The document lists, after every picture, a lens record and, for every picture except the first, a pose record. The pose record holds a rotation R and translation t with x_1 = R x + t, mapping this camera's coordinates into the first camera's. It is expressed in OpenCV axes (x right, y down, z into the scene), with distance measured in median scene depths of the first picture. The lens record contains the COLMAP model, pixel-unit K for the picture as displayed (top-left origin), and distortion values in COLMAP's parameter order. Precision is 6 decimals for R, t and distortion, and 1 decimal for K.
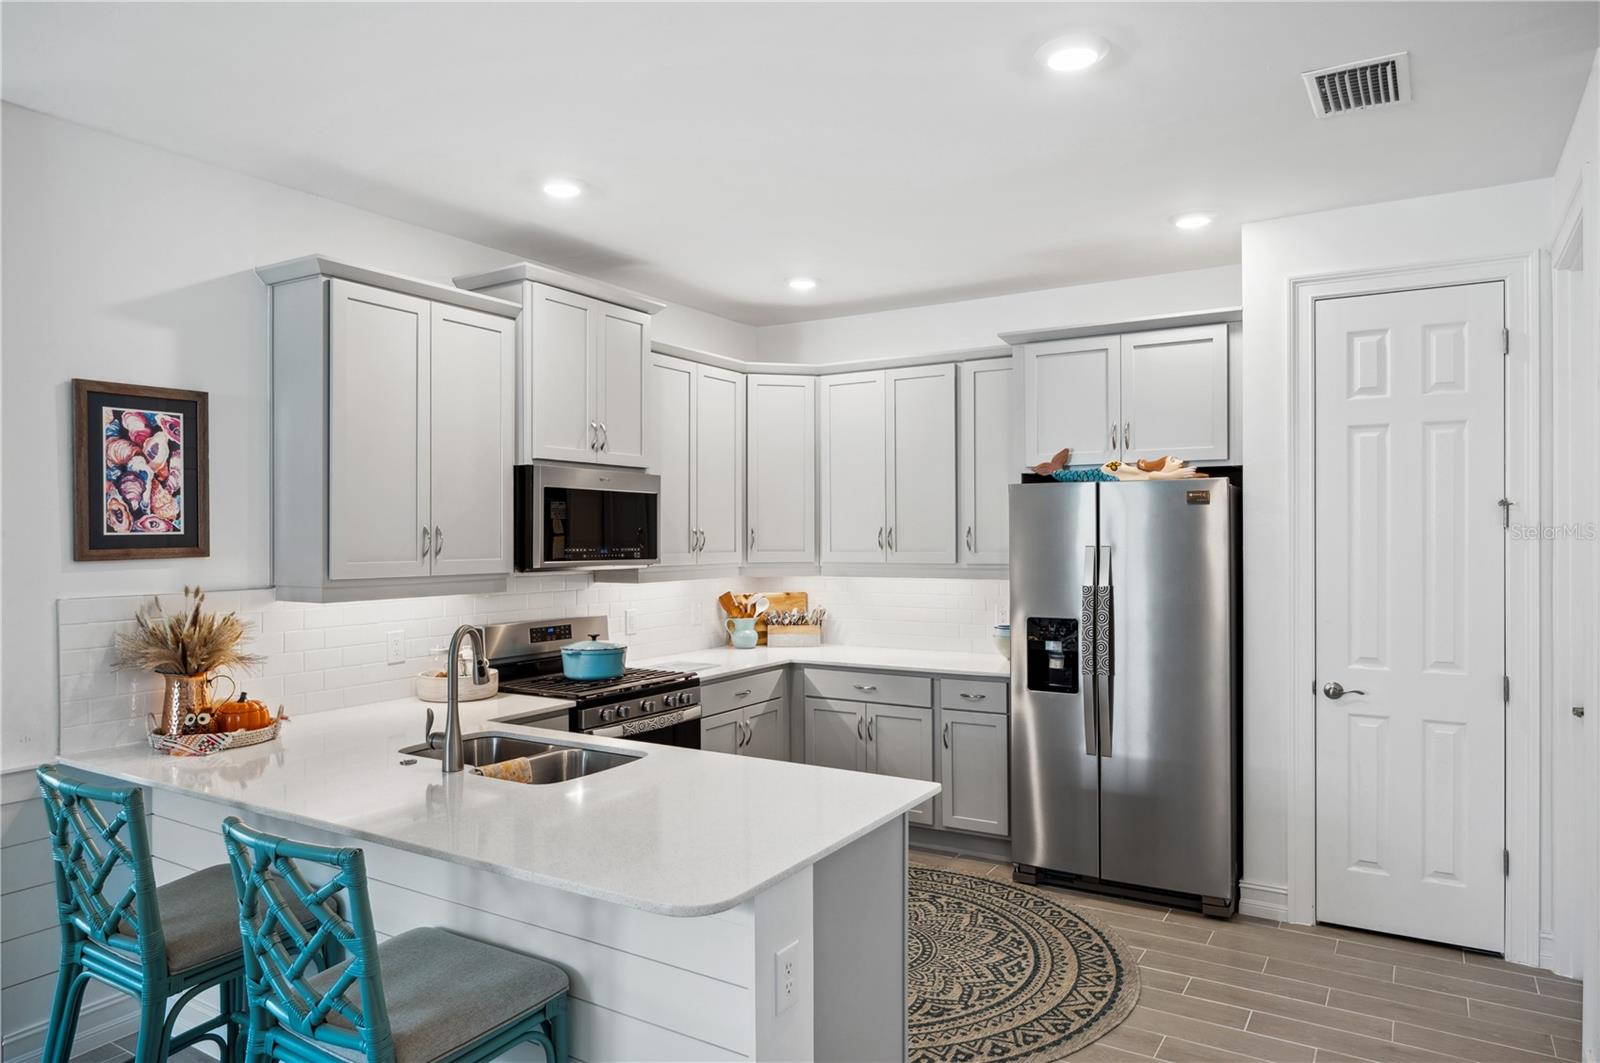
lens RADIAL K [[1003.0, 0, 800.6], [0, 1003.0, 534.6], [0, 0, 1]] dist [-0.002429, -0.003406]
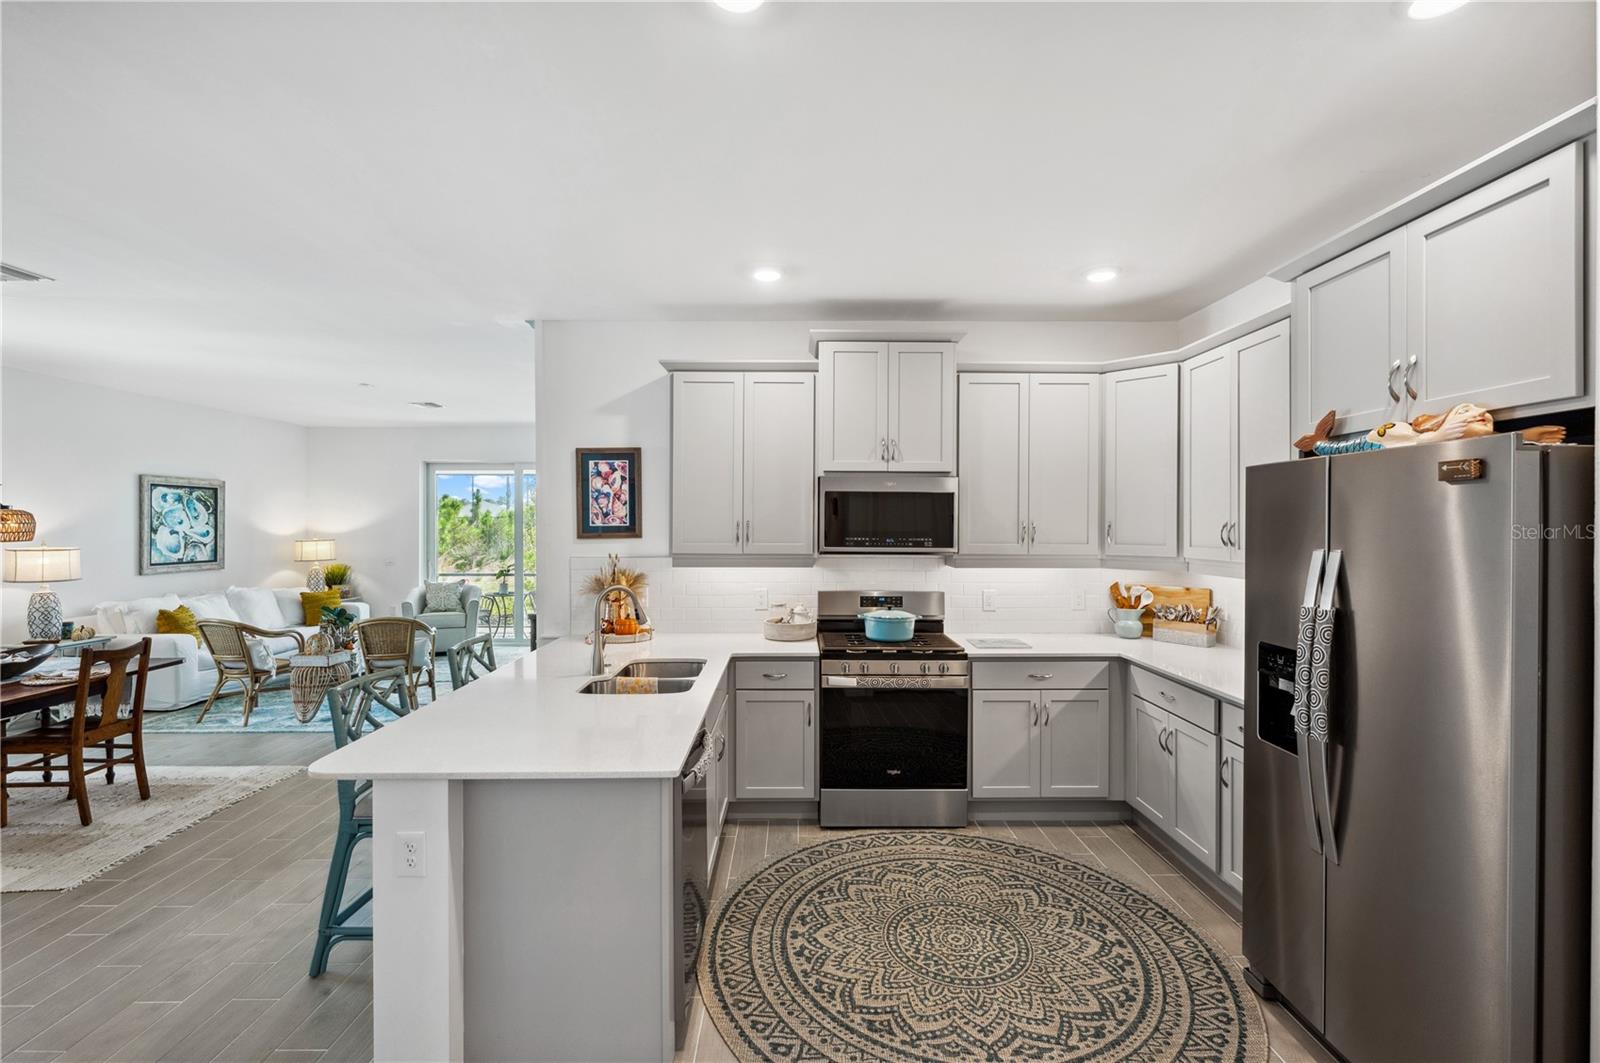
lens RADIAL K [[707.2, 0, 802.8], [0, 707.2, 526.2], [0, 0, 1]] dist [-0.000812, -0.000734]
pose [[0.536594, 0.006853, -0.843813, 0.534647], [-0.004355, 0.999976, 0.005352, -0.006174], [0.843829, 0.000803, 0.536611, 0.460640]]
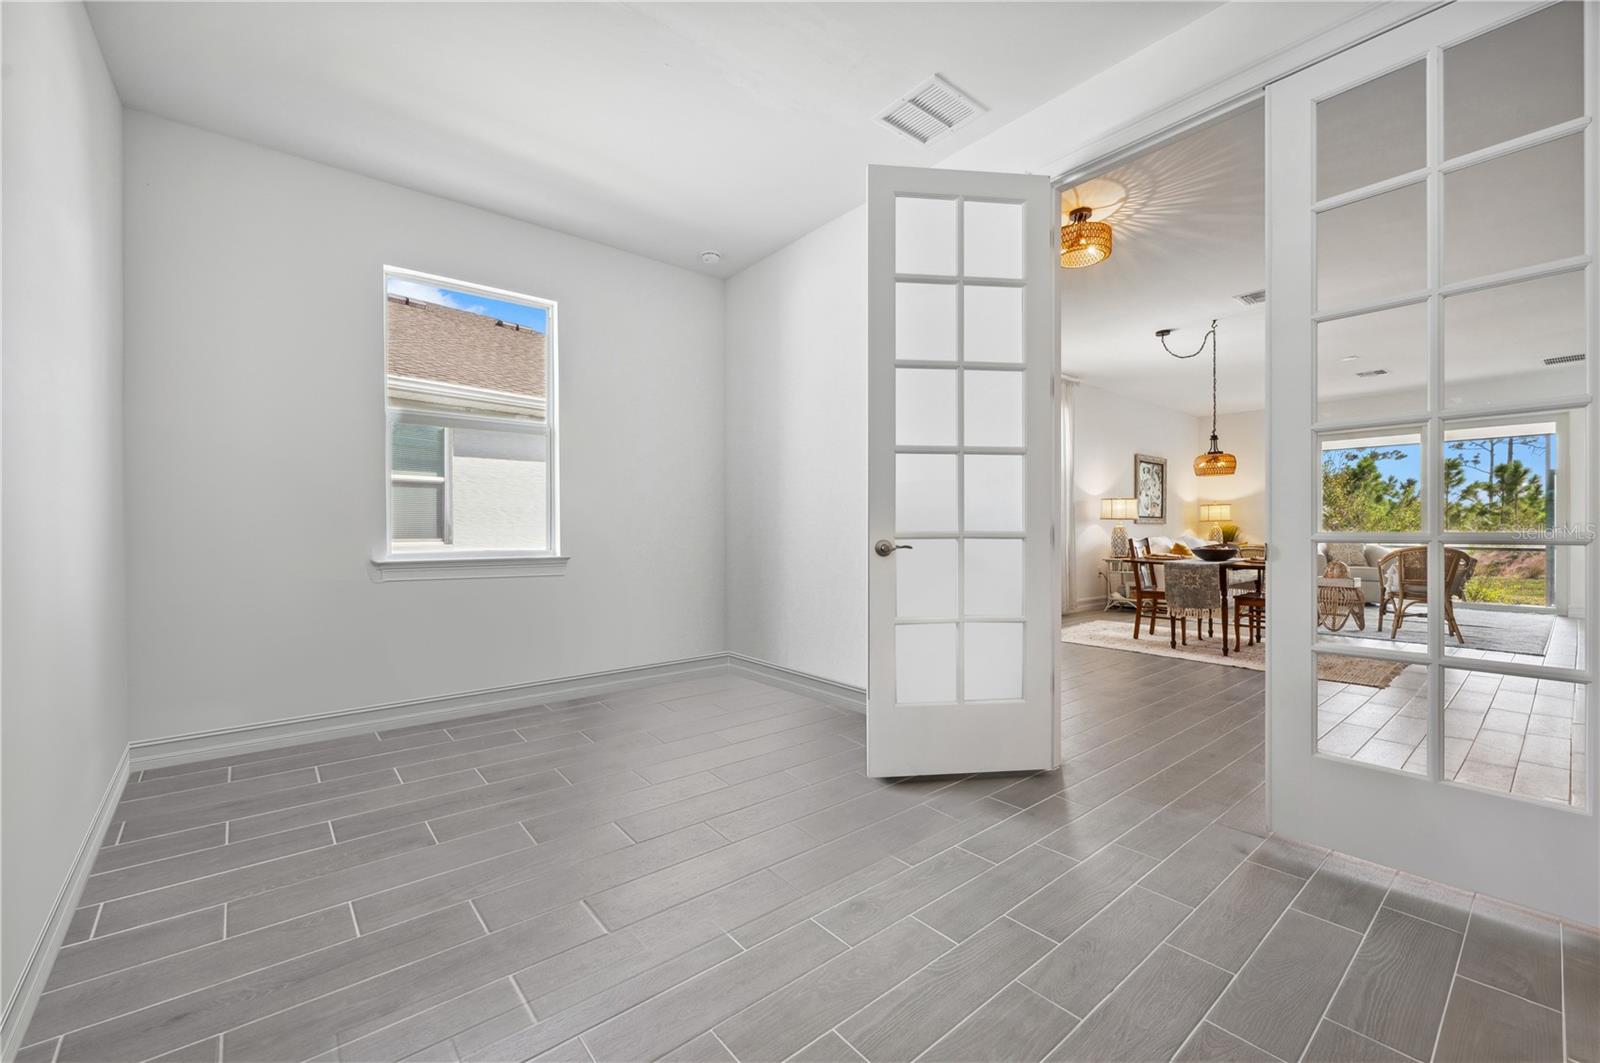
lens RADIAL K [[639.8, 0, 799.5], [0, 639.8, 529.3], [0, 0, 1]] dist [-0.002263, 0.000764]
pose [[-0.327336, 0.004649, -0.944896, 0.735331], [-0.001217, 0.999985, 0.005342, 0.134263], [0.944907, 0.002899, -0.327326, -0.332161]]
